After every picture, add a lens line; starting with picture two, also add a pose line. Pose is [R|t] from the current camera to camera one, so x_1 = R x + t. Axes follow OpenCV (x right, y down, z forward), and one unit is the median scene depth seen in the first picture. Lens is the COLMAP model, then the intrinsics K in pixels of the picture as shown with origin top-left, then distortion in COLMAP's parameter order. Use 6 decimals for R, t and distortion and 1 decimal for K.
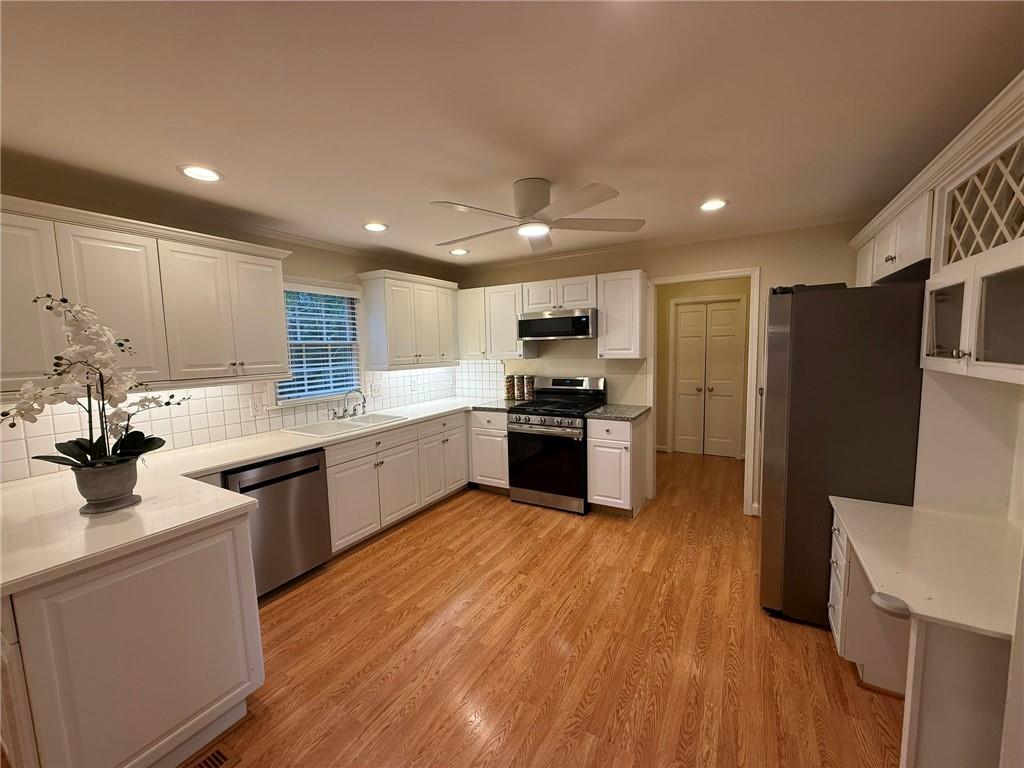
lens RADIAL K [[408.4, 0, 510.2], [0, 408.4, 383.6], [0, 0, 1]] dist [-0.003536, -0.000005]
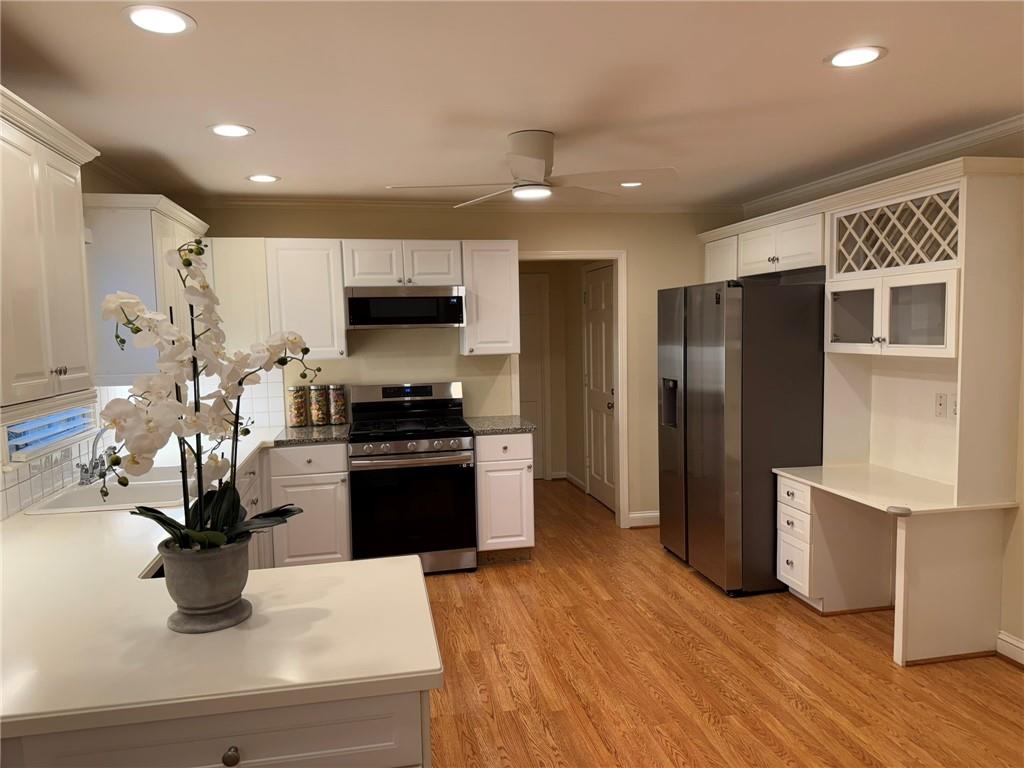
lens RADIAL K [[716.4, 0, 511.3], [0, 716.4, 383.4], [0, 0, 1]] dist [0.009192, -0.015373]
pose [[0.749734, -0.044866, 0.660216, -0.645430], [0.066589, 0.997750, -0.007815, 0.006152], [-0.658380, 0.049822, 0.751035, -0.012051]]
